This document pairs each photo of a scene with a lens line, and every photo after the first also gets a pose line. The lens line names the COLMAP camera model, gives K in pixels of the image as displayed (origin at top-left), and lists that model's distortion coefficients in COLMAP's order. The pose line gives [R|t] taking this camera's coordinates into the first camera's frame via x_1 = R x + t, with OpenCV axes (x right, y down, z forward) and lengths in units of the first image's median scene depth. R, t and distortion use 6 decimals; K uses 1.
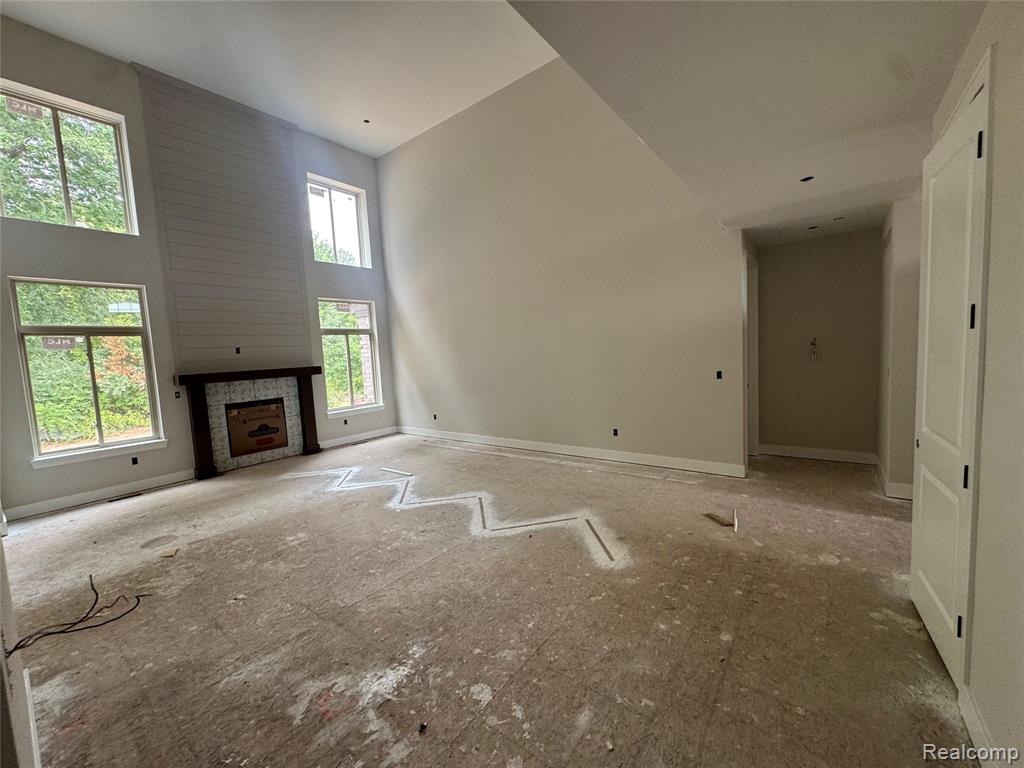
lens RADIAL K [[410.3, 0, 510.5], [0, 410.3, 387.3], [0, 0, 1]] dist [0.002967, 0.000340]
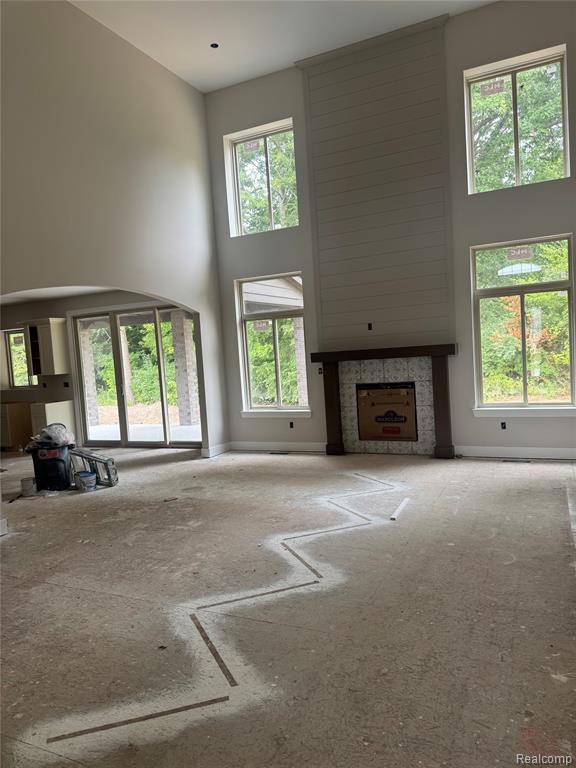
lens RADIAL K [[540.4, 0, 282.8], [0, 540.4, 379.3], [0, 0, 1]] dist [0.026968, -0.013943]
pose [[0.214879, 0.094047, -0.972102, 0.520865], [-0.033554, 0.995476, 0.088891, -0.079582], [0.976064, 0.013517, 0.217063, 0.593623]]
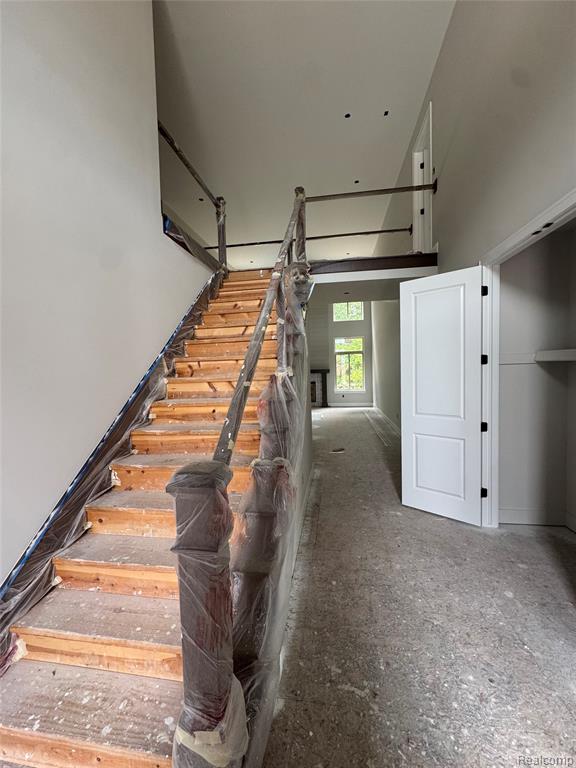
lens RADIAL K [[307.7, 0, 292.1], [0, 307.7, 387.4], [0, 0, 1]] dist [0.002967, 0.000340]
pose [[0.405329, 0.070880, -0.911419, 1.232642], [-0.075258, 0.996193, 0.044004, -0.012545], [0.911068, 0.050755, 0.409120, 0.153019]]
